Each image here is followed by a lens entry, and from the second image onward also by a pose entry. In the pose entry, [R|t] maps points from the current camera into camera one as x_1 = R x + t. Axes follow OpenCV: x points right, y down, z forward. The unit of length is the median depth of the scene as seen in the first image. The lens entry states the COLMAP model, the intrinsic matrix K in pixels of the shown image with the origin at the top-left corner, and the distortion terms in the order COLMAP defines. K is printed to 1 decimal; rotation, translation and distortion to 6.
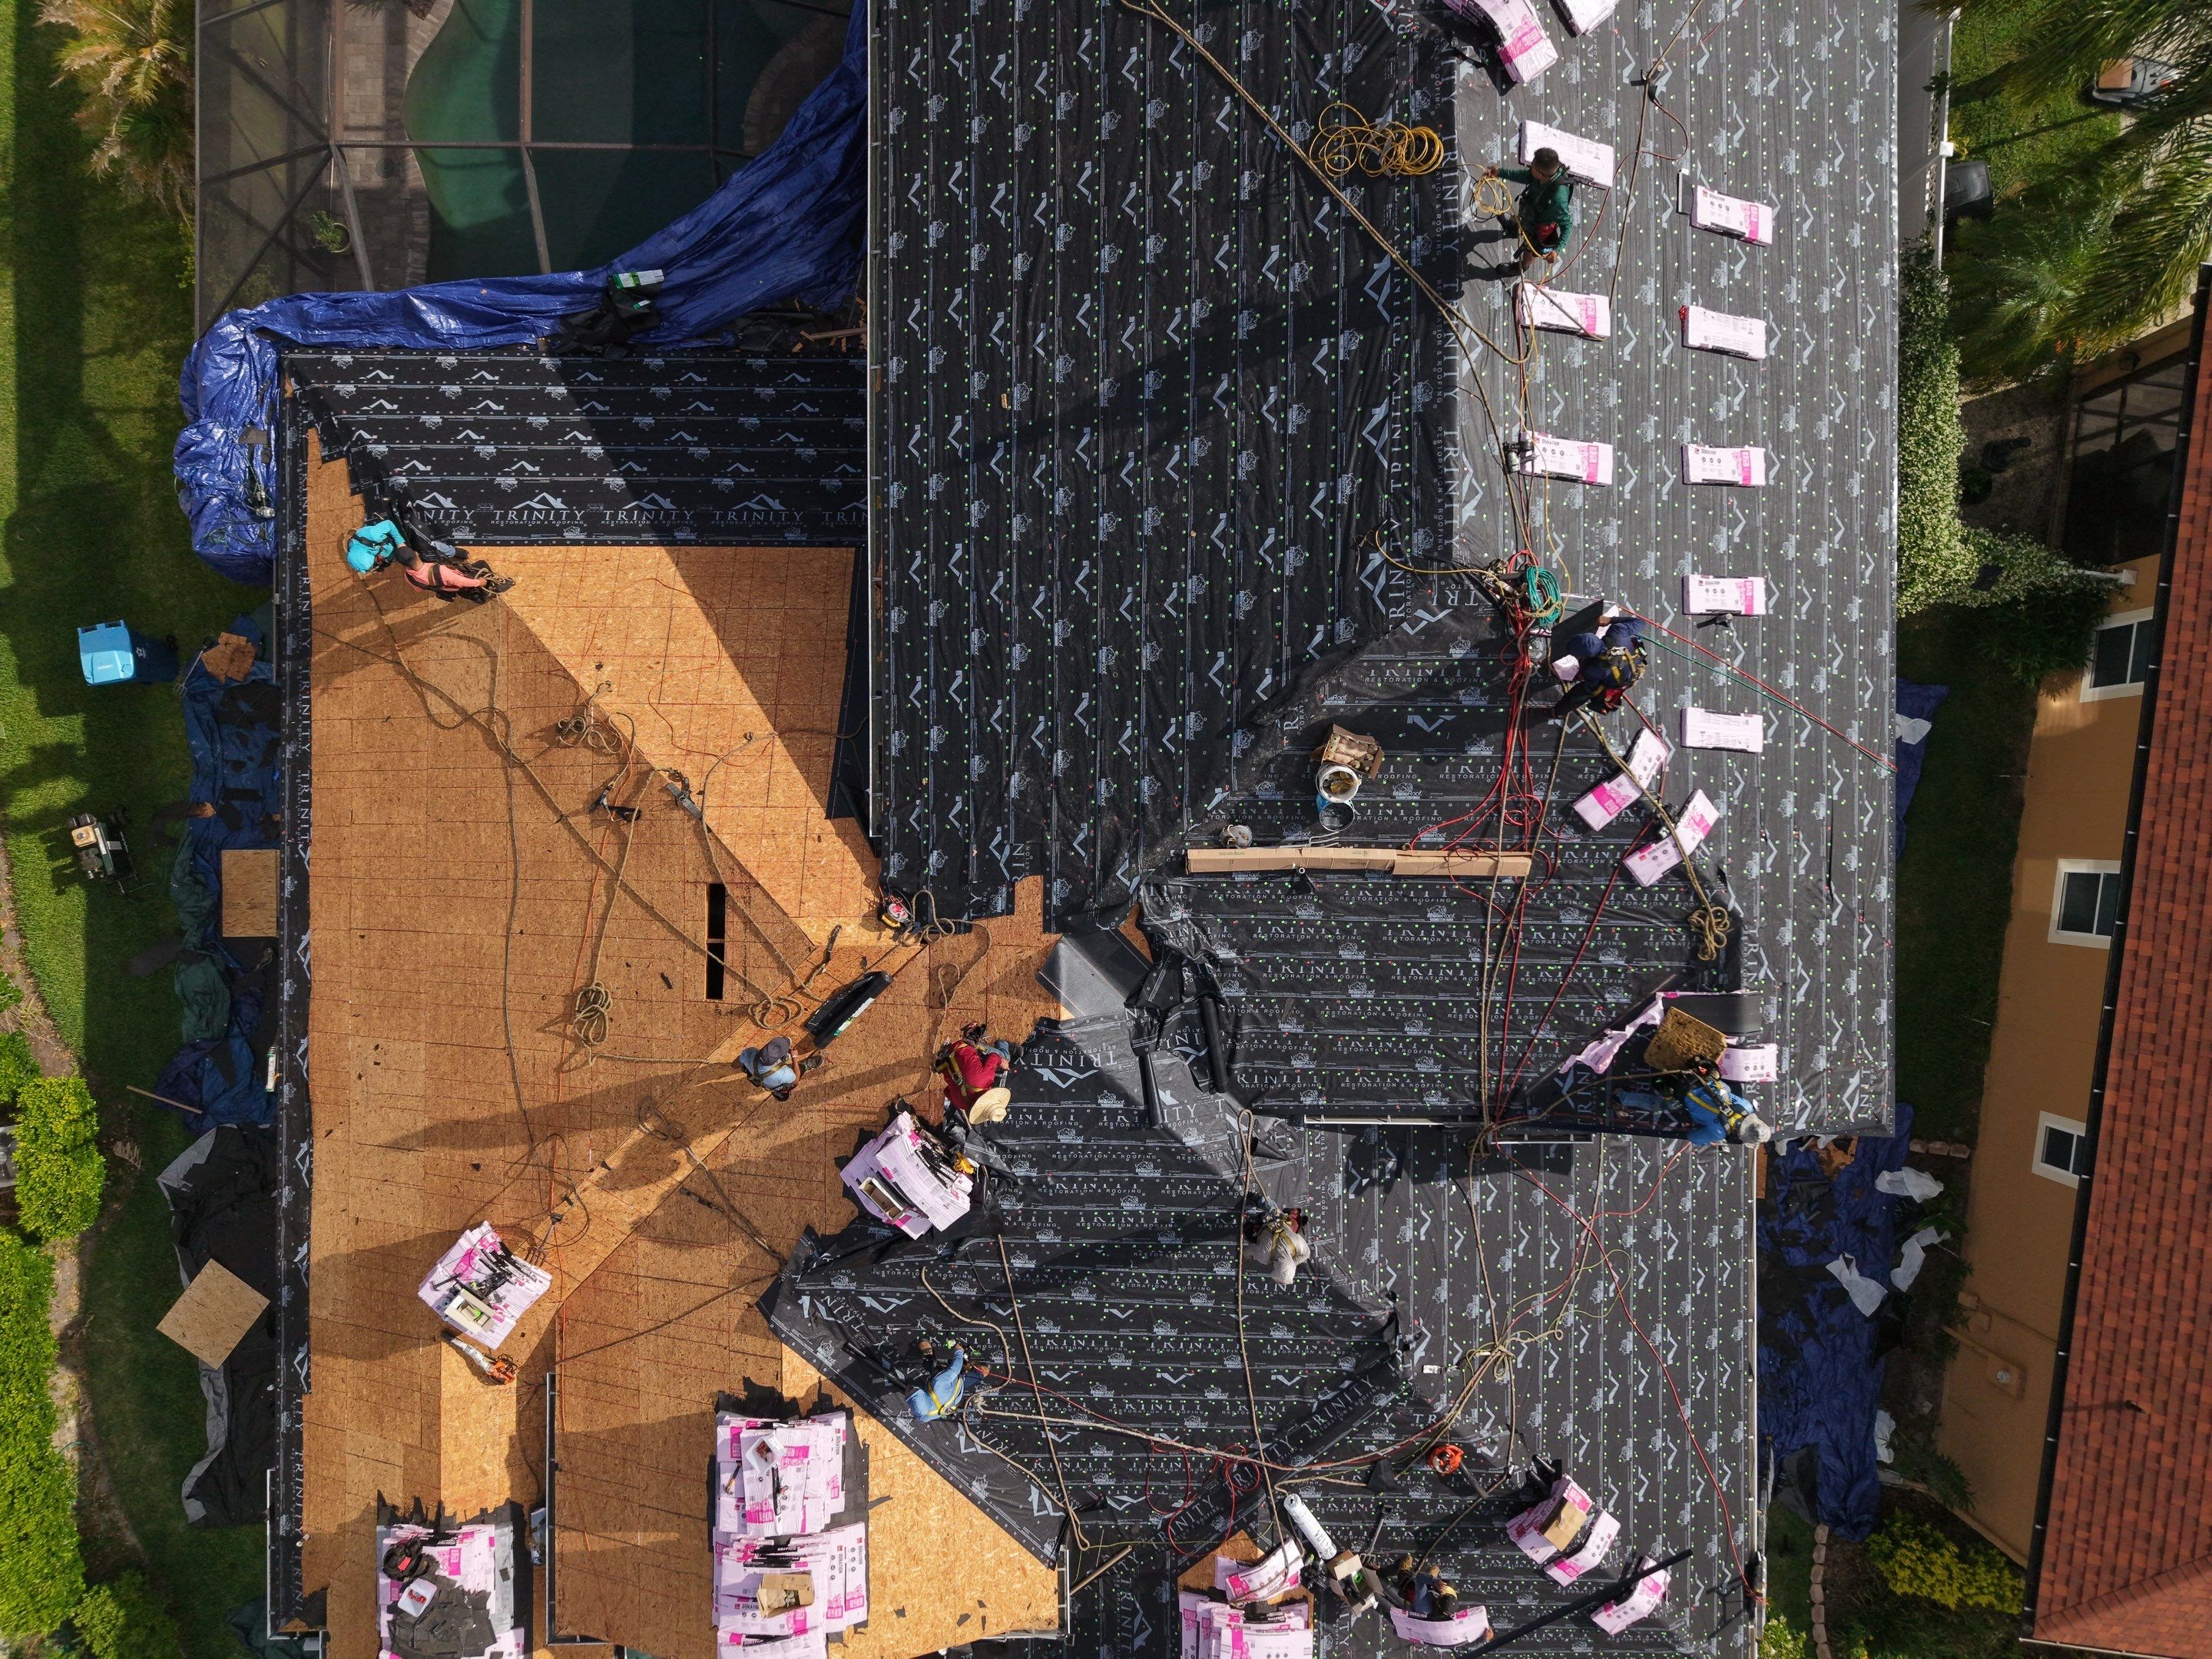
lens RADIAL K [[1497.2, 0, 1106.0], [0, 1497.2, 829.5], [0, 0, 1]] dist [0.025047, -0.027767]
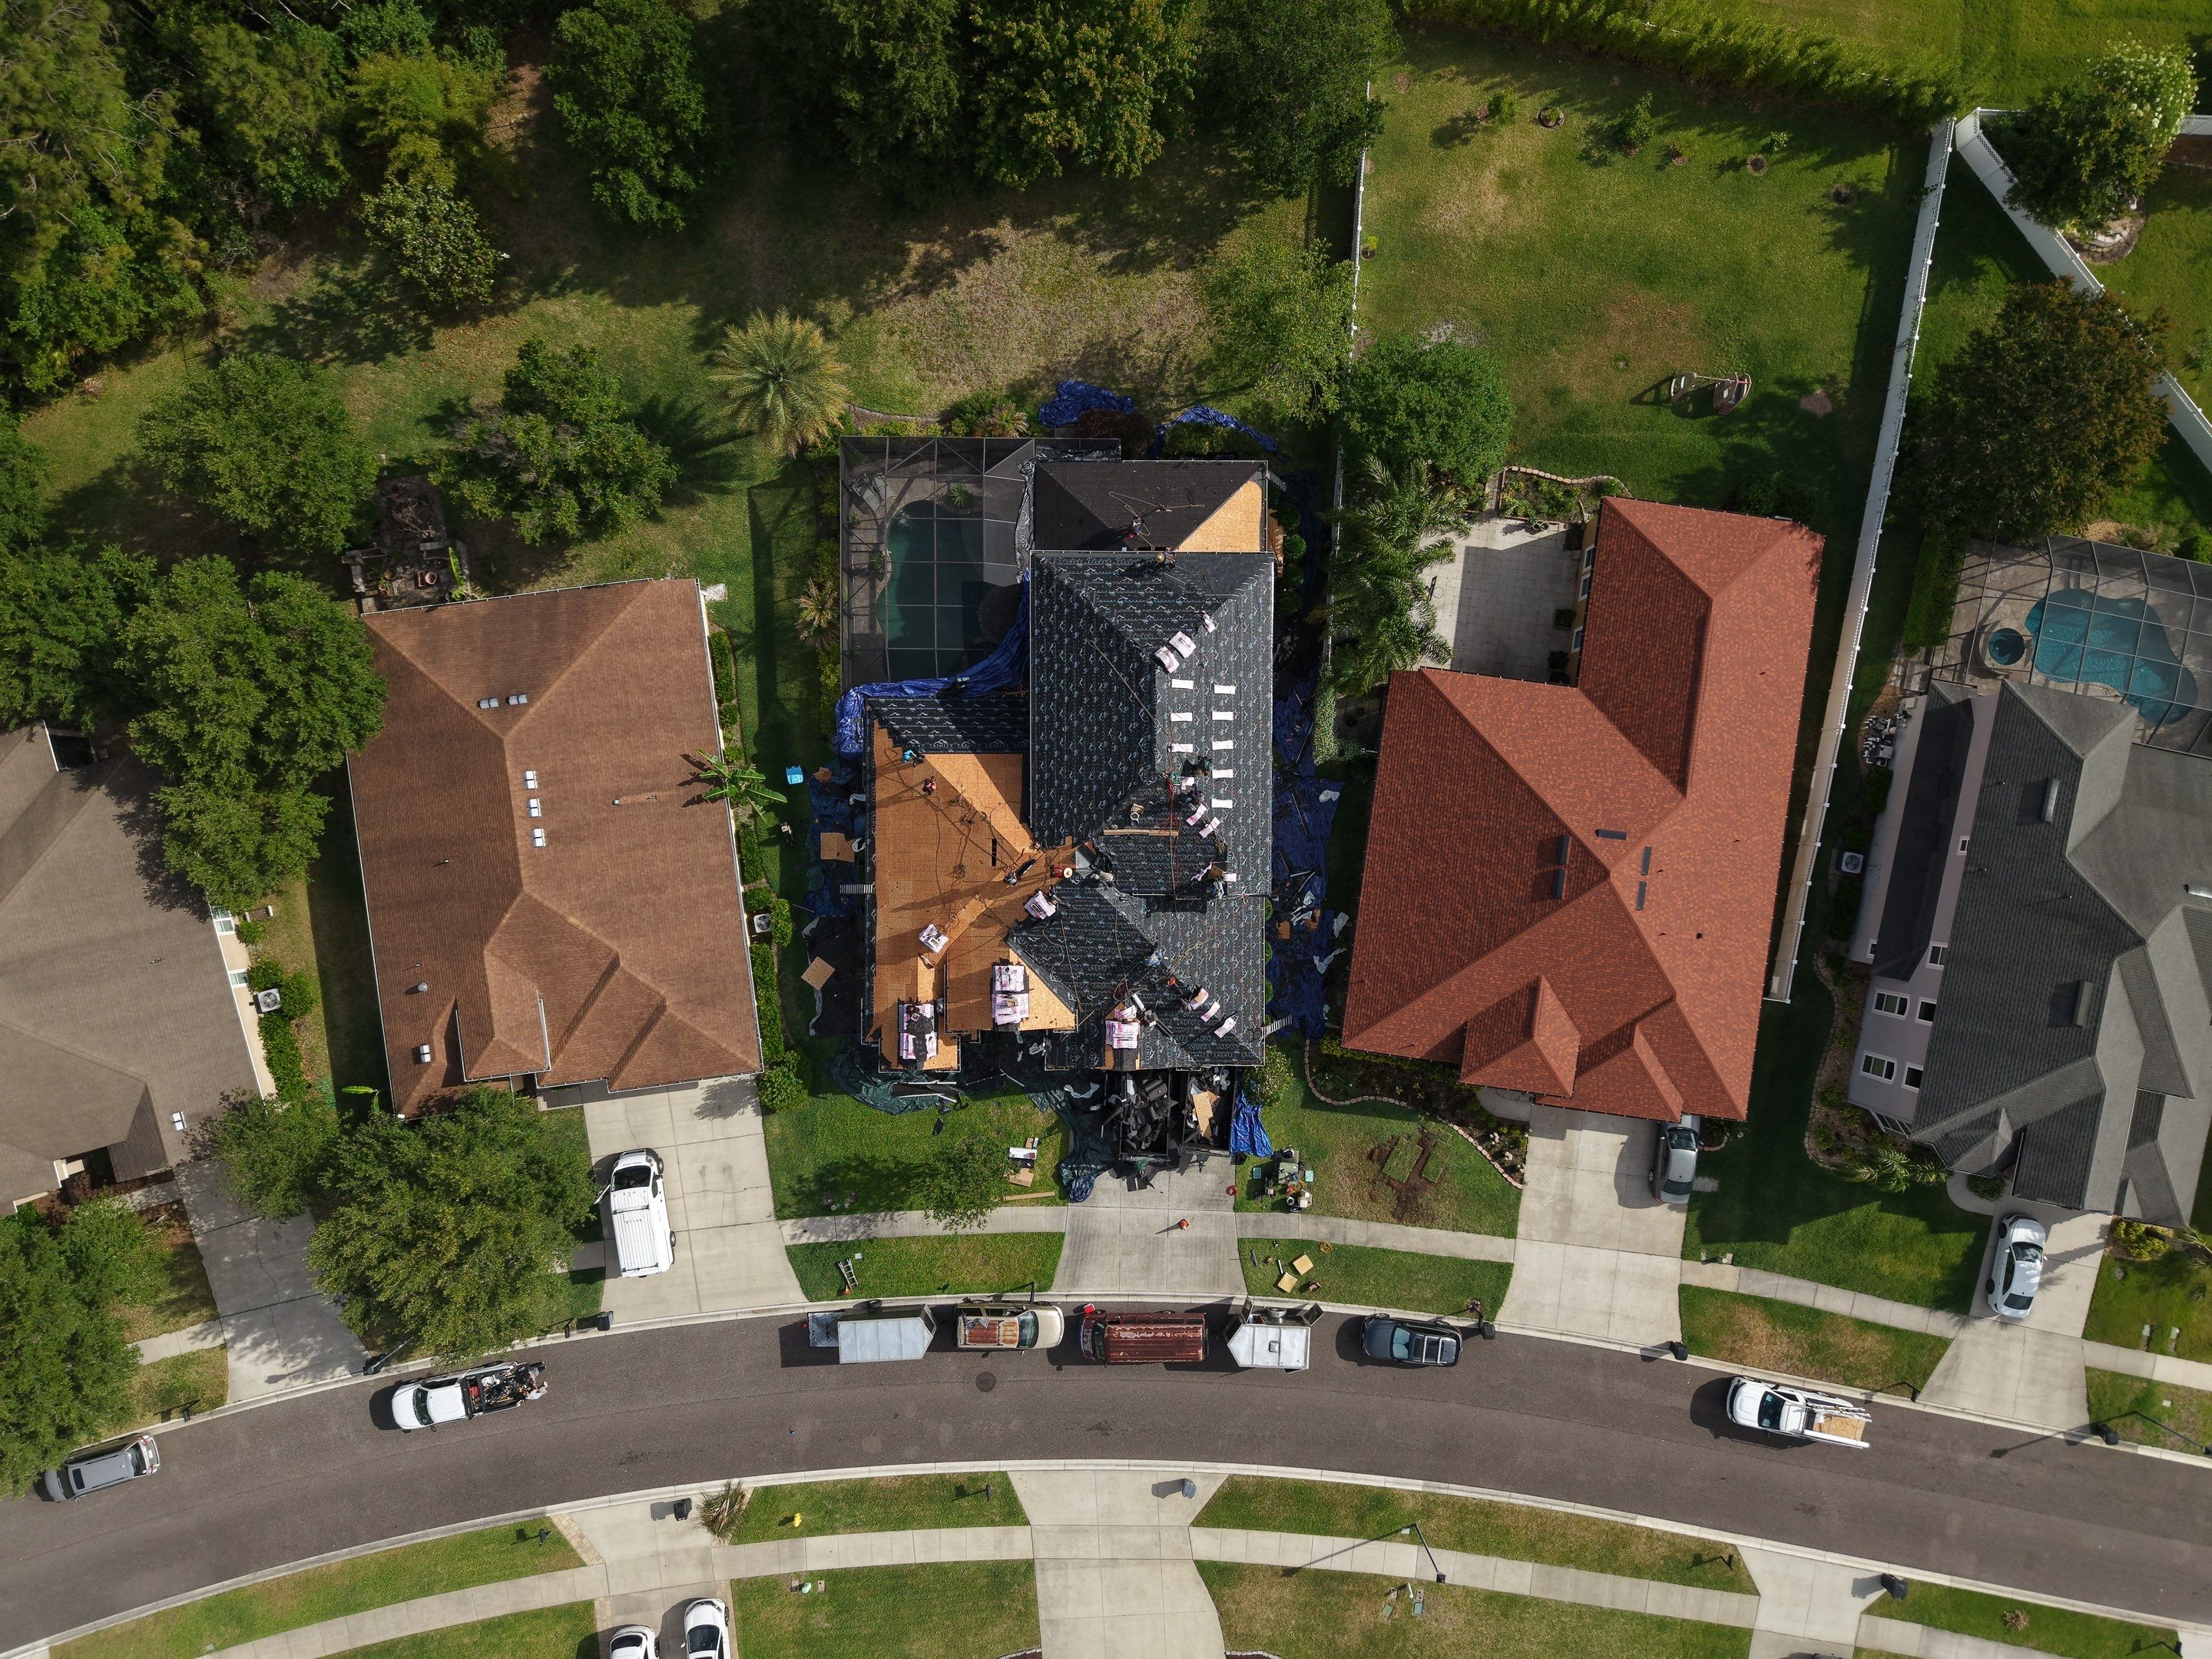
lens RADIAL K [[1497.2, 0, 1106.0], [0, 1497.2, 829.5], [0, 0, 1]] dist [0.025047, -0.027767]
pose [[0.999998, -0.001783, -0.000298, 0.053828], [0.001783, 0.999998, 0.000031, 0.009707], [0.000298, -0.000032, 1.000000, -3.034115]]
